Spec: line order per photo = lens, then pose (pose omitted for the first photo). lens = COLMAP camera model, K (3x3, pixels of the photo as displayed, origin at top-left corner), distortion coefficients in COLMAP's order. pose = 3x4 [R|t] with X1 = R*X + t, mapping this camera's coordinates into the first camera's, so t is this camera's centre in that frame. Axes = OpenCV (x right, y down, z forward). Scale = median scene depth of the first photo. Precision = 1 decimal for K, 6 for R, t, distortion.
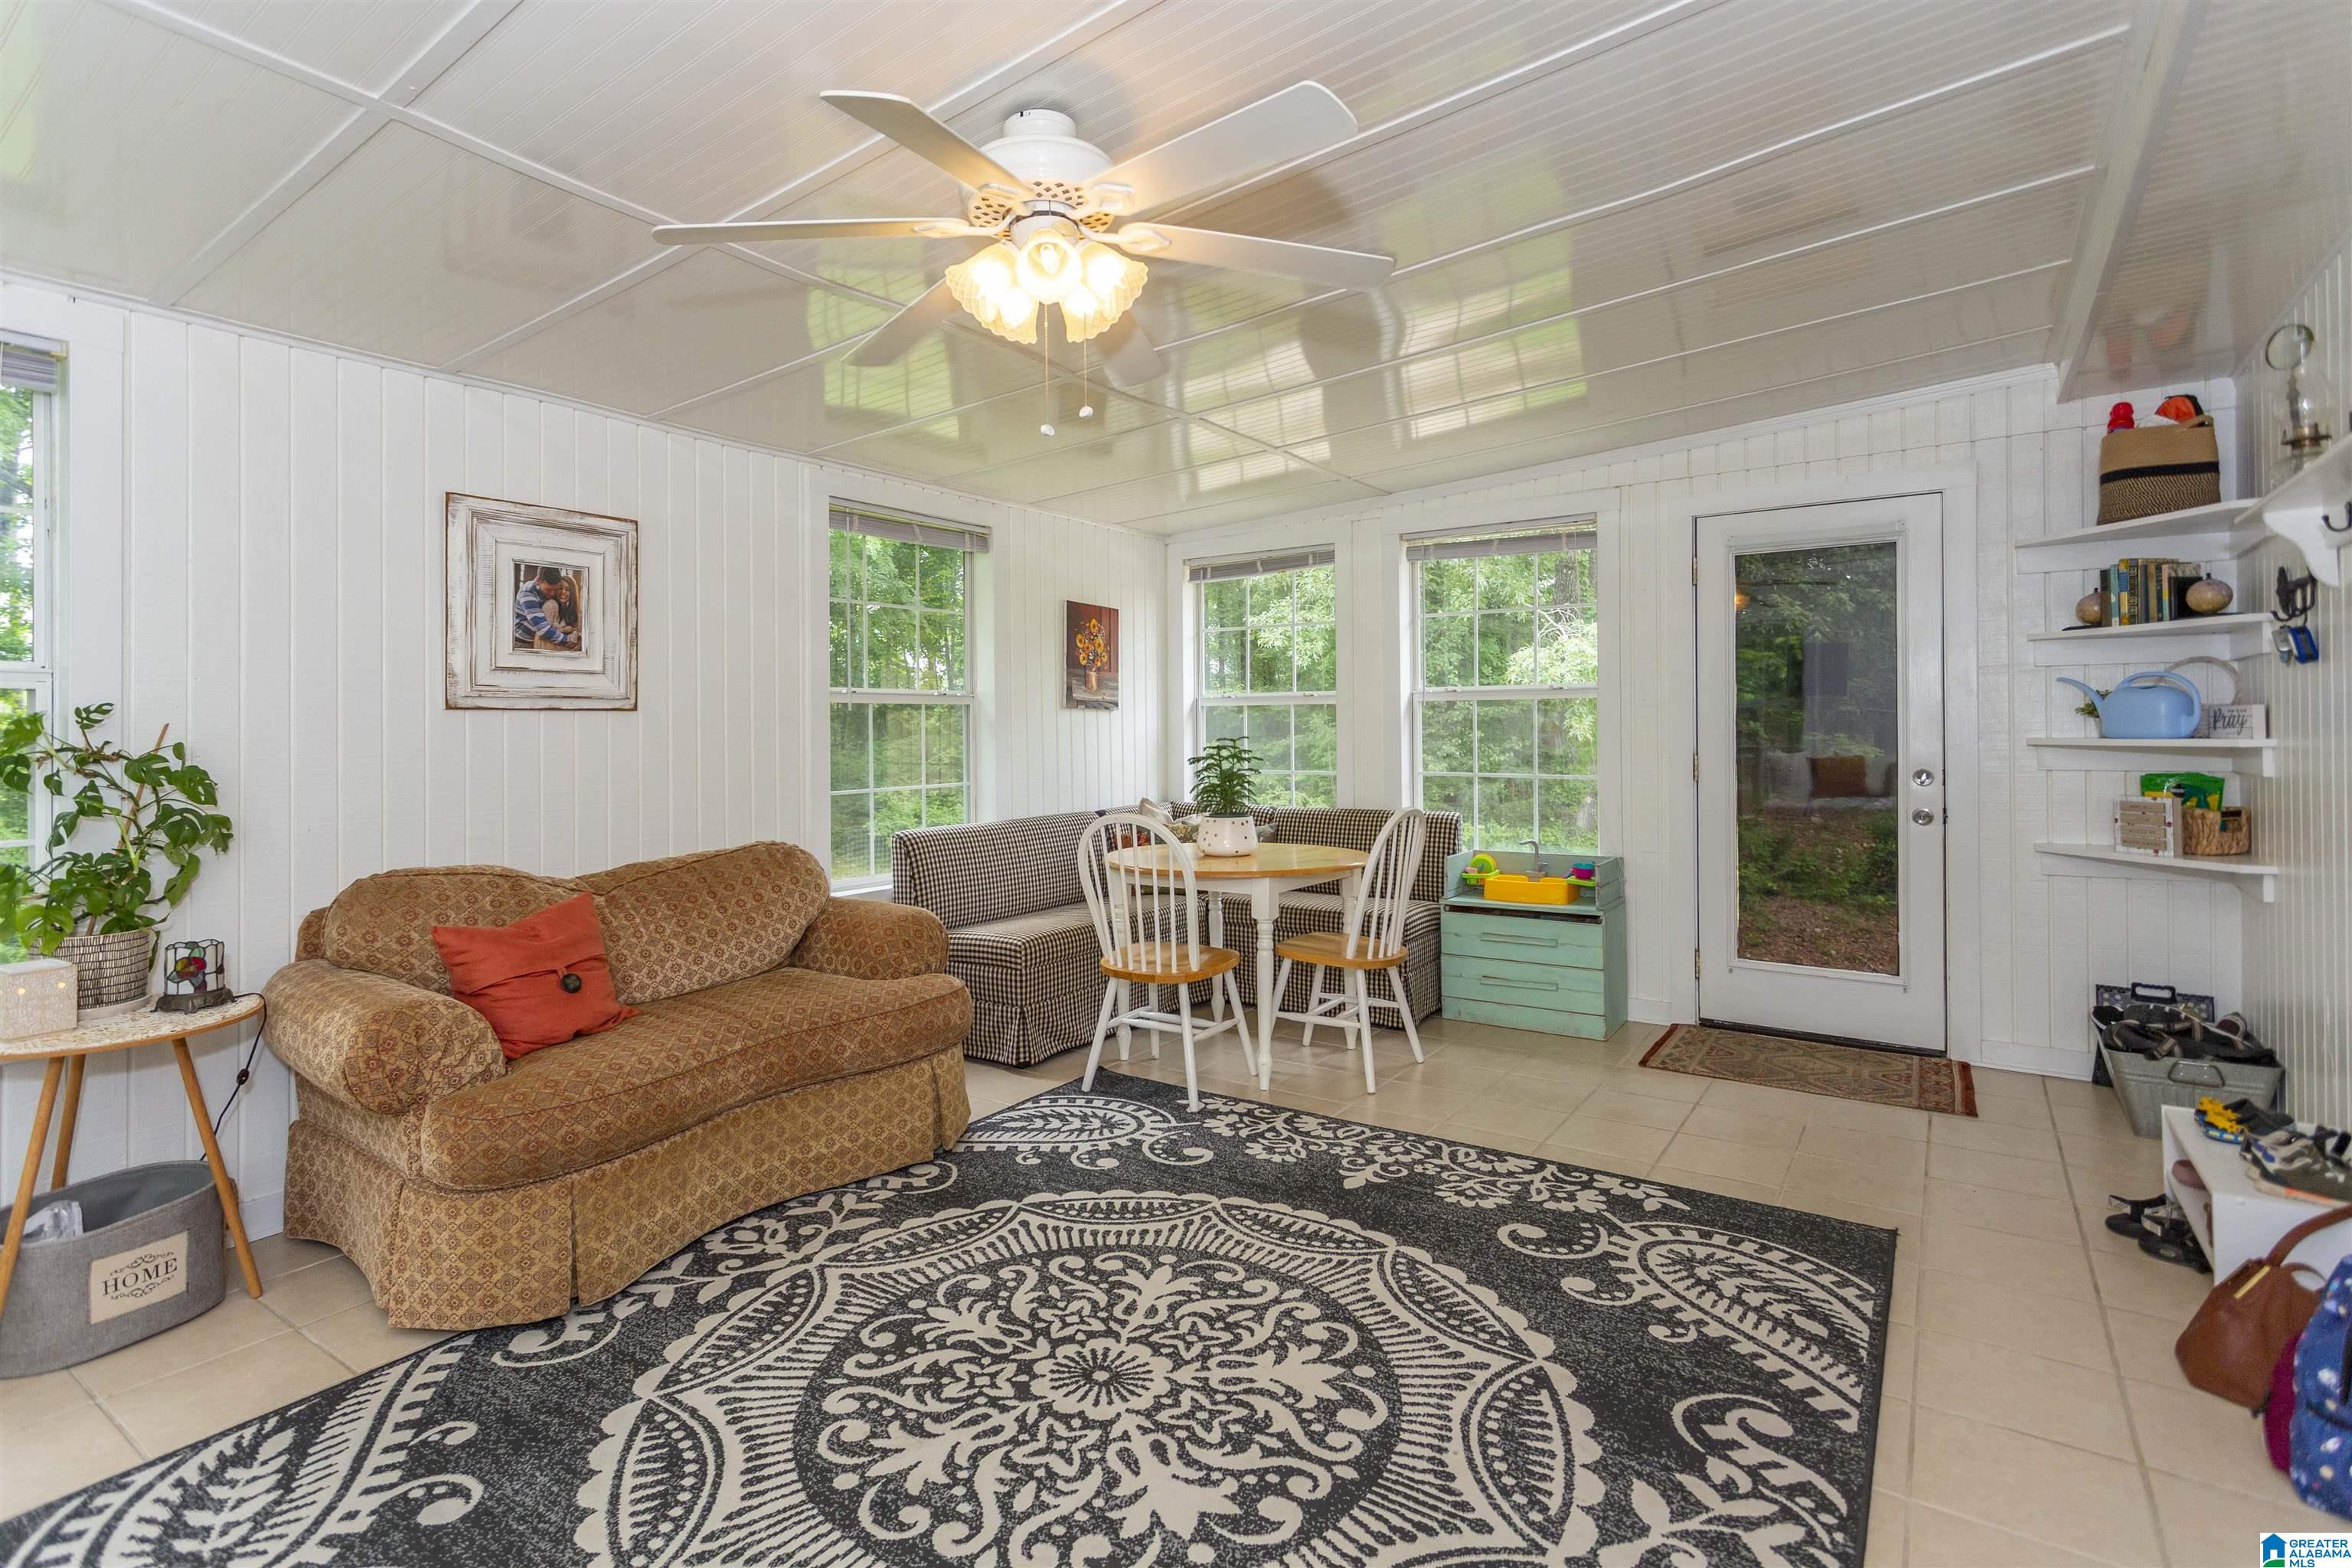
lens RADIAL K [[1117.6, 0, 1165.8], [0, 1117.6, 769.7], [0, 0, 1]] dist [0.004252, -0.000123]
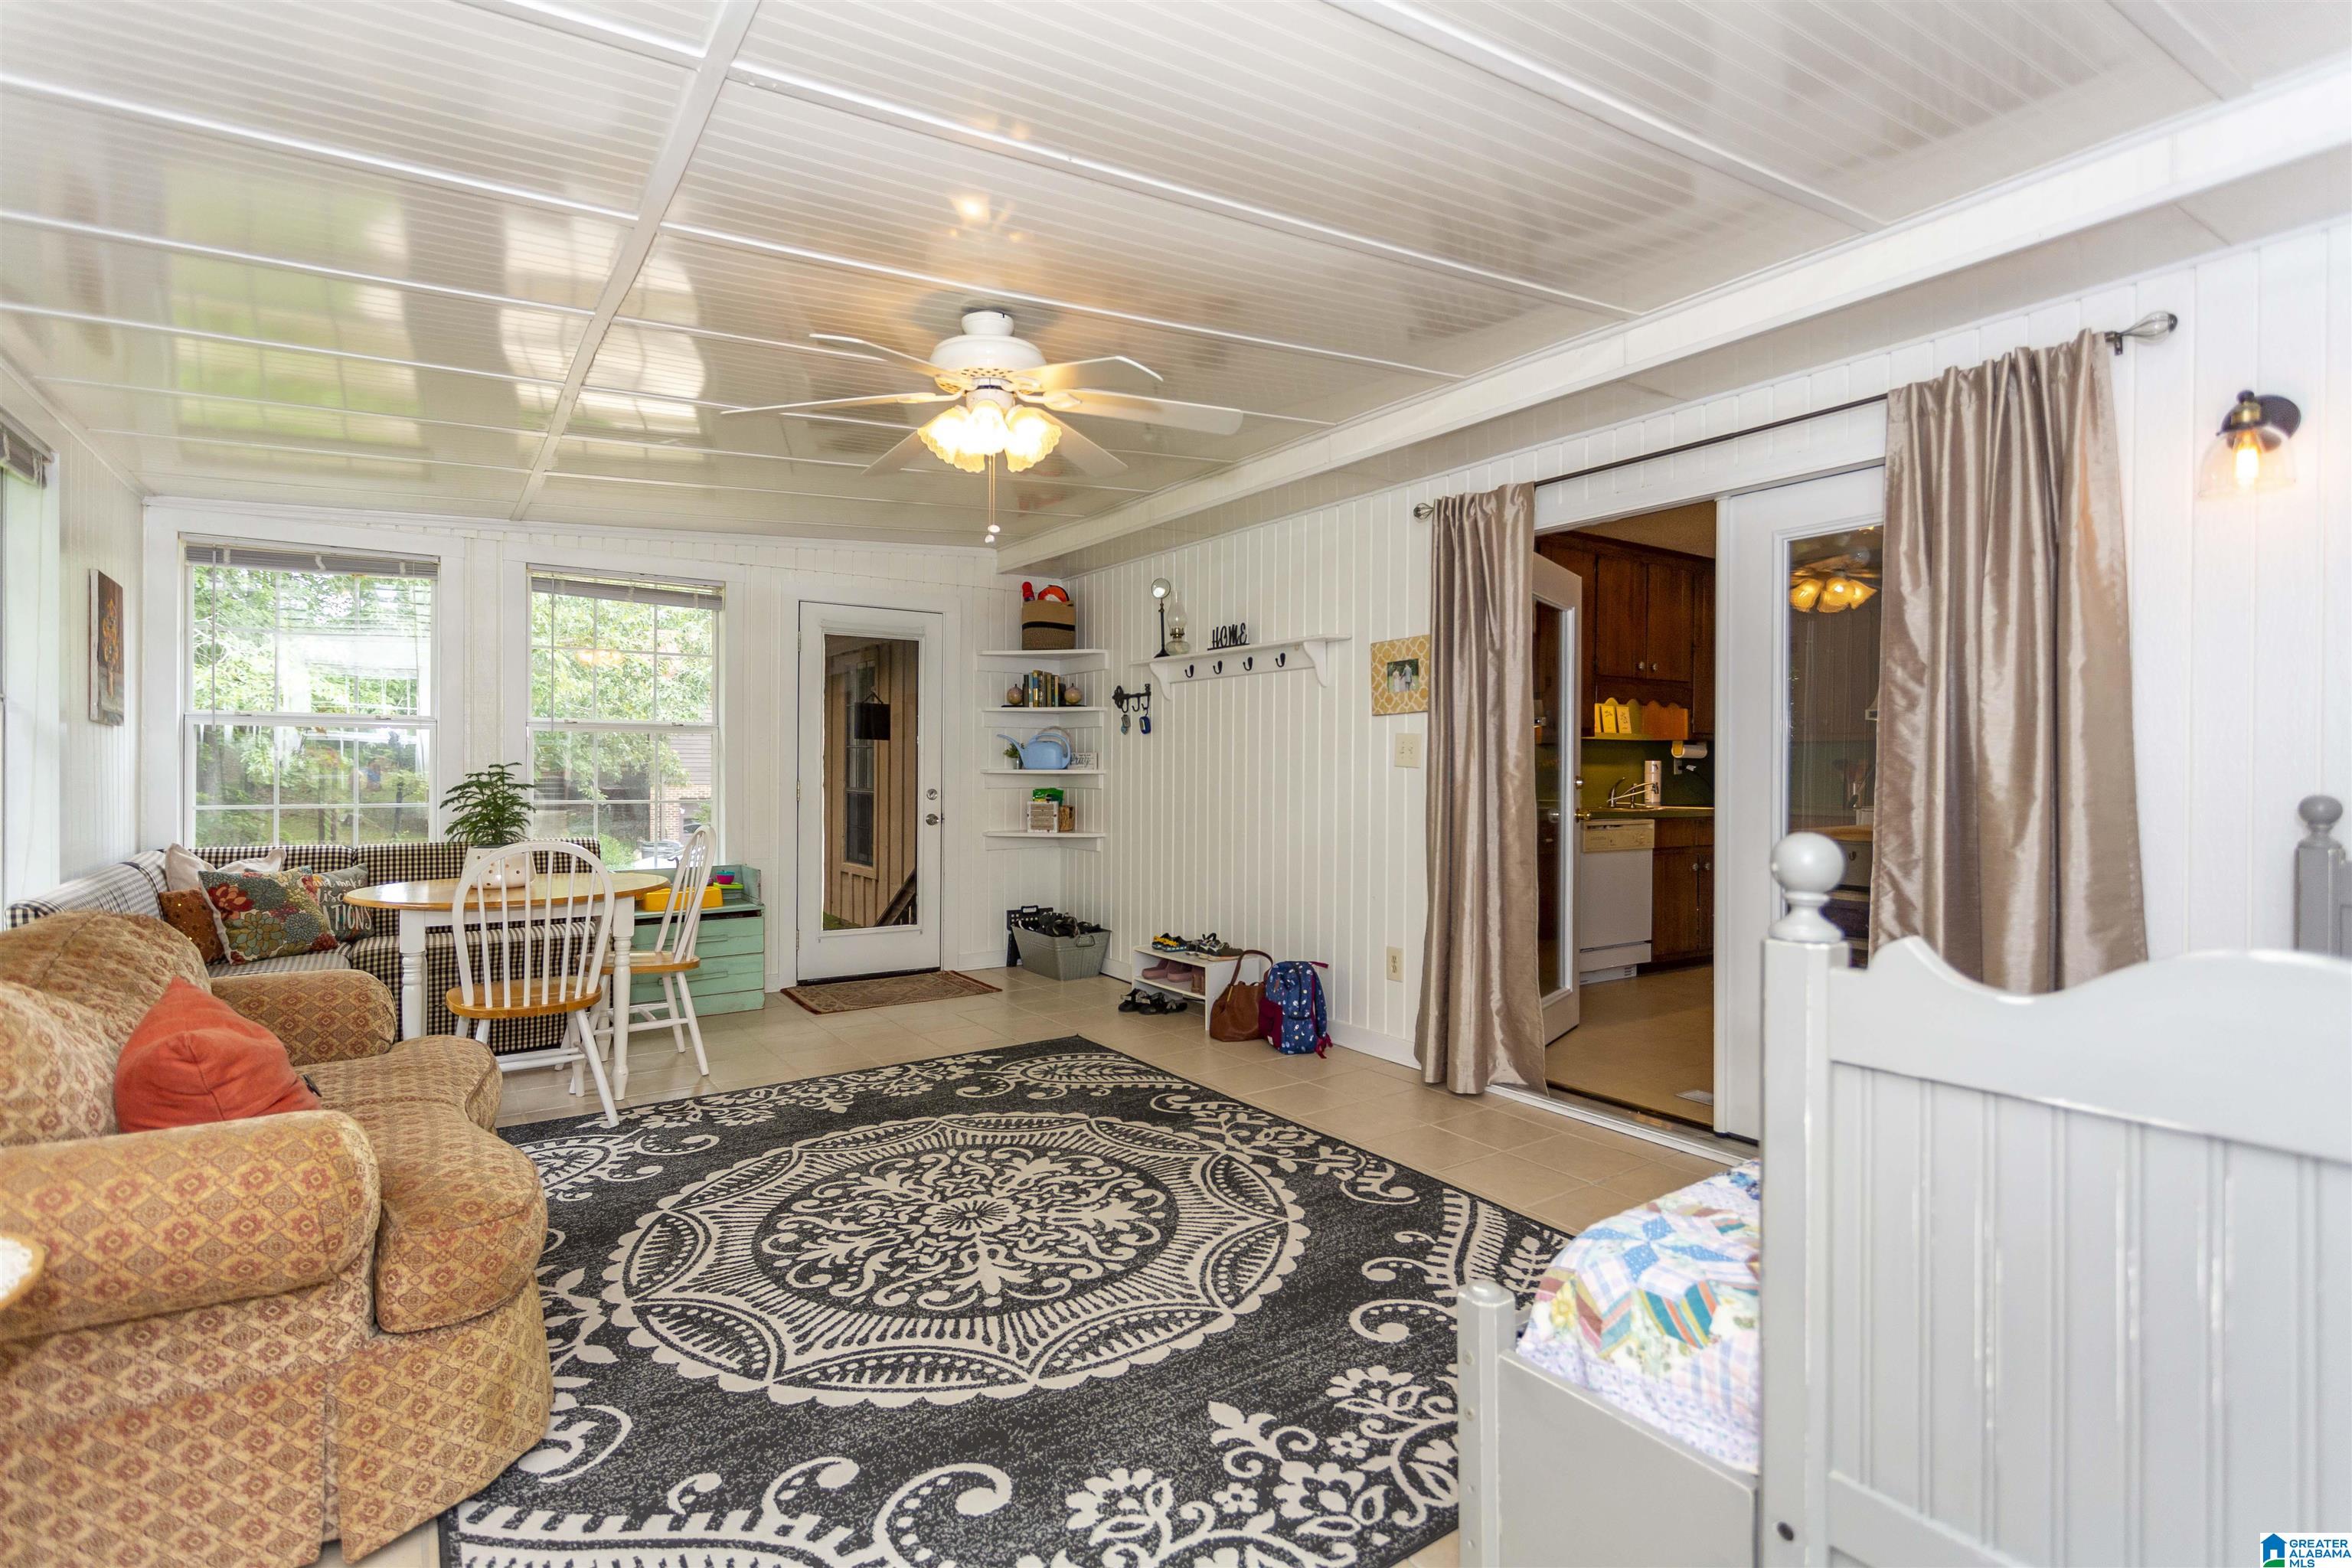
lens RADIAL K [[1117.6, 0, 1165.8], [0, 1117.6, 769.7], [0, 0, 1]] dist [0.004252, -0.000123]
pose [[0.353558, 0.006062, 0.935393, -1.144469], [0.023334, 0.999611, -0.015298, 0.009131], [-0.935122, 0.027235, 0.353279, 0.231687]]
